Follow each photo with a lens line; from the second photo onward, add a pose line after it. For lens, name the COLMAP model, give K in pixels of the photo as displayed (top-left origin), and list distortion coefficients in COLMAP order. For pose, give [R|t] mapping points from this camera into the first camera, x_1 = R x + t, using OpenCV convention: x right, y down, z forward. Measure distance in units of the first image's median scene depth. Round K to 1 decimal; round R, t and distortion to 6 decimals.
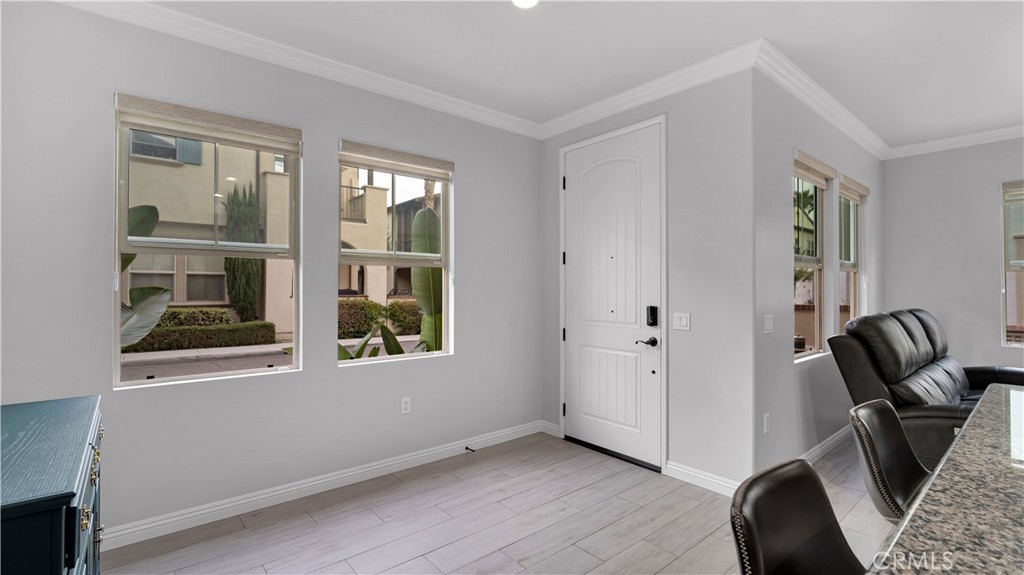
lens RADIAL K [[458.3, 0, 517.9], [0, 458.3, 284.7], [0, 0, 1]] dist [-0.005792, -0.000120]
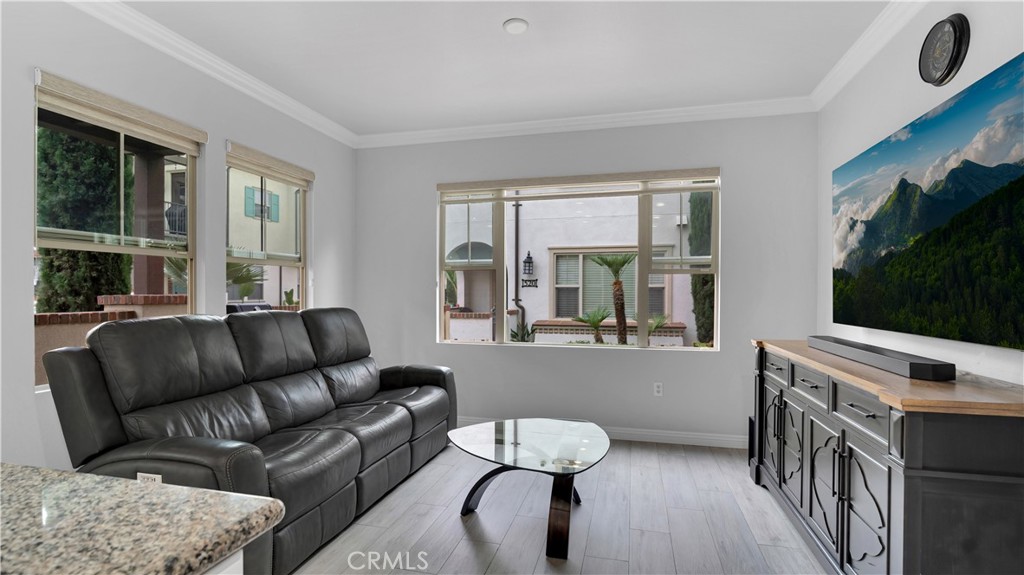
lens RADIAL K [[462.0, 0, 515.4], [0, 462.0, 299.5], [0, 0, 1]] dist [-0.005068, 0.000281]
pose [[0.824387, -0.005619, 0.565999, 0.707073], [-0.007624, 0.999750, 0.021028, 0.015025], [-0.565976, -0.021651, 0.824138, 0.047776]]
